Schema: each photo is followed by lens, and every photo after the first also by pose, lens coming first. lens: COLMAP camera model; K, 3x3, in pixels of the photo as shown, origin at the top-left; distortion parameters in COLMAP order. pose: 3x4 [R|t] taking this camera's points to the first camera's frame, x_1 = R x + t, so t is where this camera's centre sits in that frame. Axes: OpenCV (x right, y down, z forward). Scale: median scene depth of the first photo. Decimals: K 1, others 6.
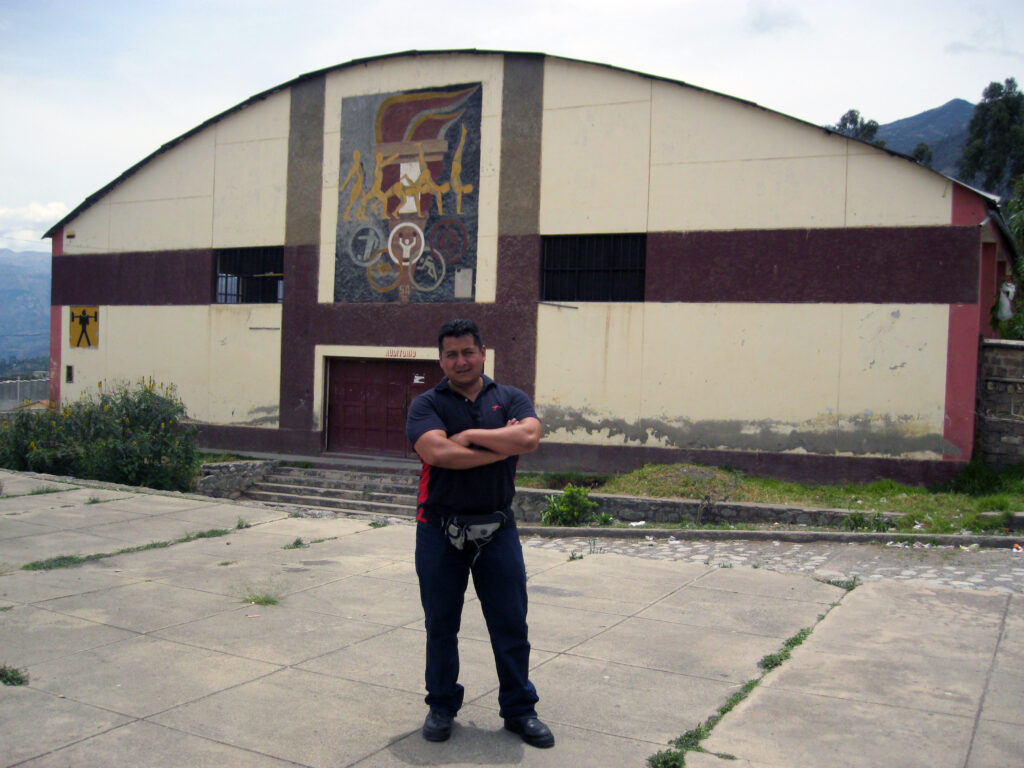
lens RADIAL K [[1065.7, 0, 512.7], [0, 1065.7, 381.4], [0, 0, 1]] dist [-0.111254, 0.000000]
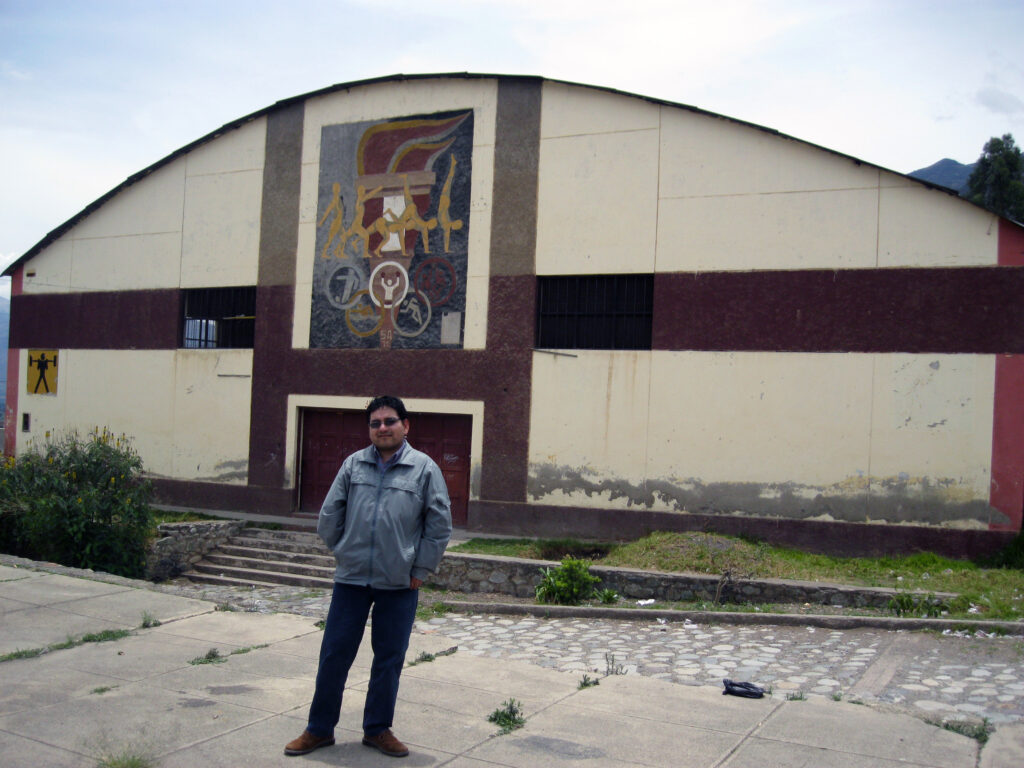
lens RADIAL K [[1065.7, 0, 511.1], [0, 1065.7, 391.2], [0, 0, 1]] dist [-0.111254, 0.000000]
pose [[0.999923, 0.010479, 0.006689, -0.000376], [-0.010192, 0.999083, -0.041577, -0.001195], [-0.007119, 0.041505, 0.999113, 0.103272]]
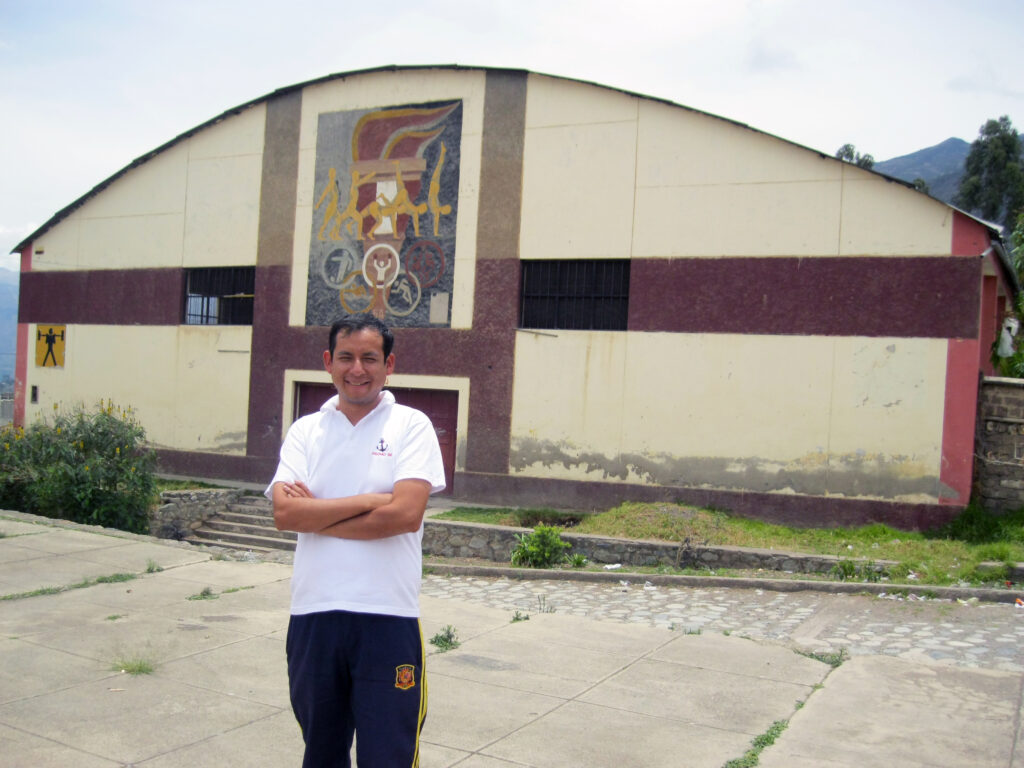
lens RADIAL K [[1065.7, 0, 509.1], [0, 1065.7, 387.6], [0, 0, 1]] dist [-0.111254, 0.000000]
pose [[0.999804, 0.019599, 0.002829, 0.016795], [-0.019533, 0.999572, -0.021770, -0.001275], [-0.003255, 0.021711, 0.999759, 0.049670]]
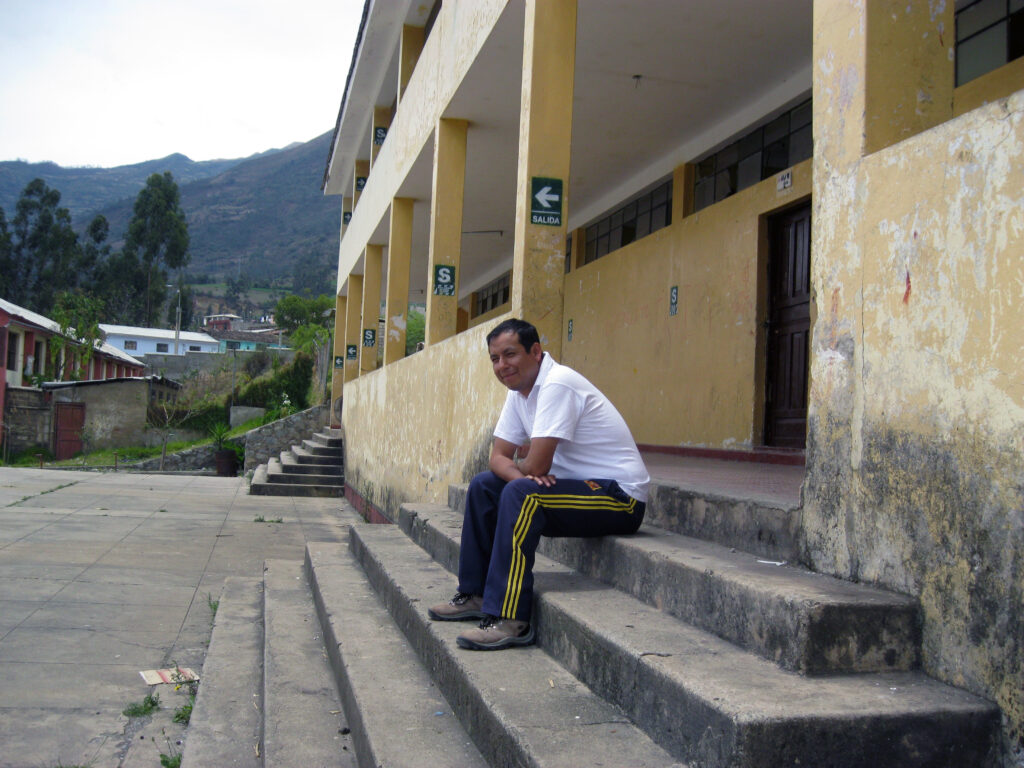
lens RADIAL K [[1065.7, 0, 512.8], [0, 1065.7, 387.3], [0, 0, 1]] dist [-0.111254, 0.000000]
pose [[0.754964, 0.023998, 0.655327, -0.078236], [-0.000135, 0.999336, -0.036441, 0.027237], [-0.655767, 0.027423, 0.754465, -0.873516]]
